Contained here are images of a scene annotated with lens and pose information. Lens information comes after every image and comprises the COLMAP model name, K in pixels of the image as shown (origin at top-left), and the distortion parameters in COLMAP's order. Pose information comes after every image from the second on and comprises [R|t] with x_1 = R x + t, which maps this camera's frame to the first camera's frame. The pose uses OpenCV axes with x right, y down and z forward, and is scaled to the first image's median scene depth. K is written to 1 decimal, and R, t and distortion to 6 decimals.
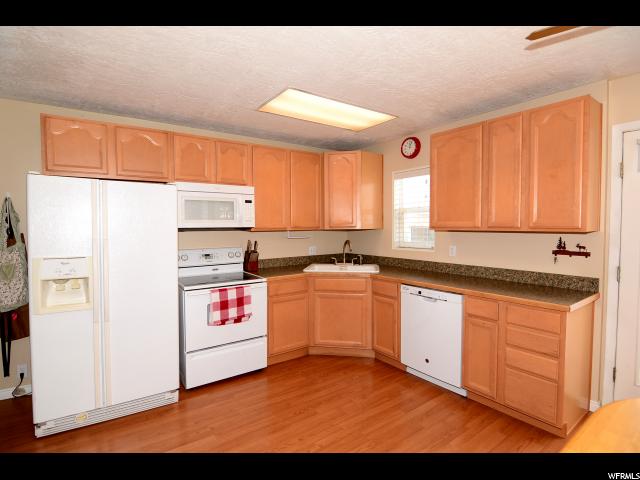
lens RADIAL K [[320.7, 0, 316.6], [0, 320.7, 237.8], [0, 0, 1]] dist [0.000455, -0.016211]
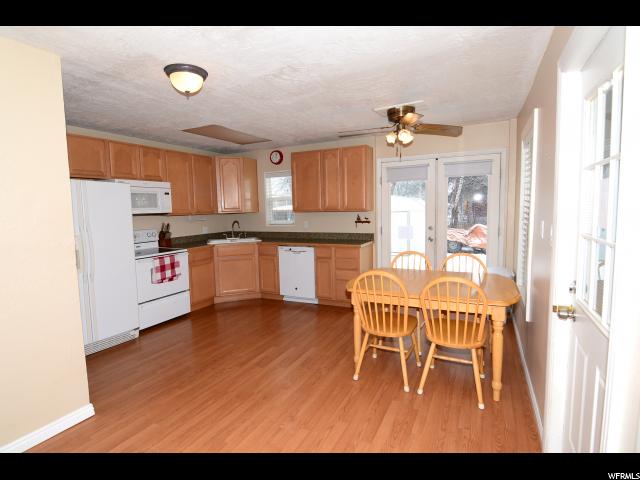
lens RADIAL K [[320.7, 0, 316.6], [0, 320.7, 237.8], [0, 0, 1]] dist [0.000455, -0.016211]
pose [[0.884837, -0.058644, 0.462196, -0.306784], [0.037195, 0.997772, 0.055391, 0.021450], [-0.464414, -0.031821, 0.885046, -0.509996]]
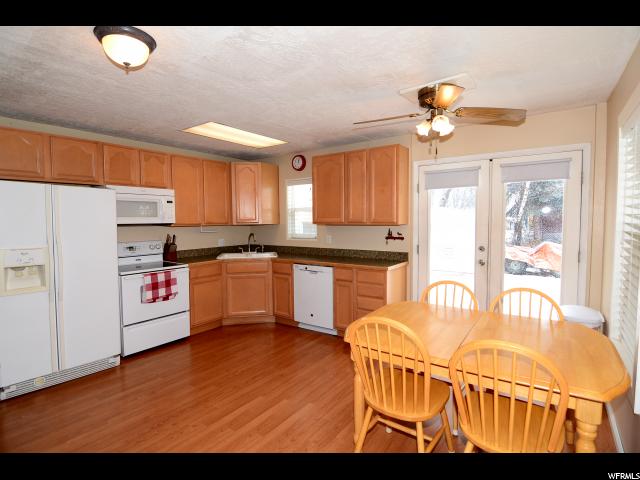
lens RADIAL K [[320.7, 0, 316.6], [0, 320.7, 237.8], [0, 0, 1]] dist [0.000455, -0.016211]
pose [[0.947267, -0.020055, 0.319818, -0.082144], [0.016198, 0.999761, 0.014714, 0.013956], [-0.320036, -0.008758, 0.947365, -0.341232]]
